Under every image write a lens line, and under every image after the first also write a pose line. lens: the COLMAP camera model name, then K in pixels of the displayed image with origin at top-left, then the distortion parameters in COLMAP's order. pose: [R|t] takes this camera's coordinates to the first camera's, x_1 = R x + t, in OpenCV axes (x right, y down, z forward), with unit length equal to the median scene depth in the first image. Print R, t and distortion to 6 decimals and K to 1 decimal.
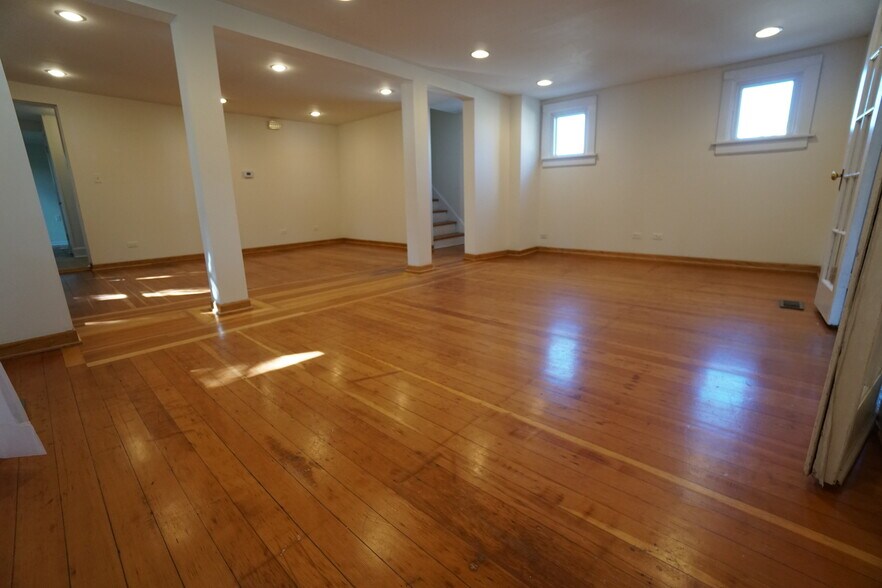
lens RADIAL K [[384.9, 0, 441.0], [0, 384.9, 294.0], [0, 0, 1]] dist [-0.067102, 0.025250]
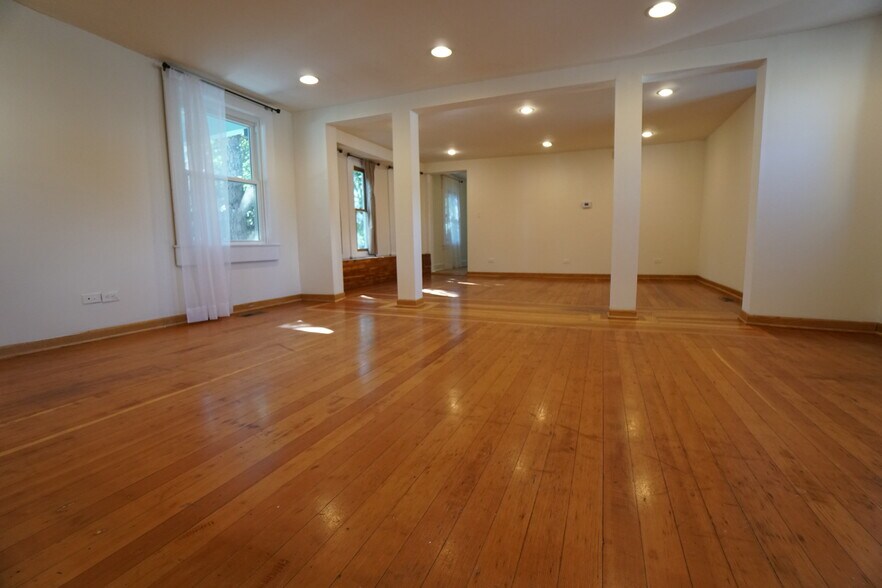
lens RADIAL K [[384.9, 0, 441.0], [0, 384.9, 294.0], [0, 0, 1]] dist [-0.067102, 0.025250]
pose [[0.345223, 0.140552, -0.927936, 0.604063], [-0.216573, 0.973968, 0.066952, -0.090484], [0.913191, 0.177852, 0.366676, 0.446931]]
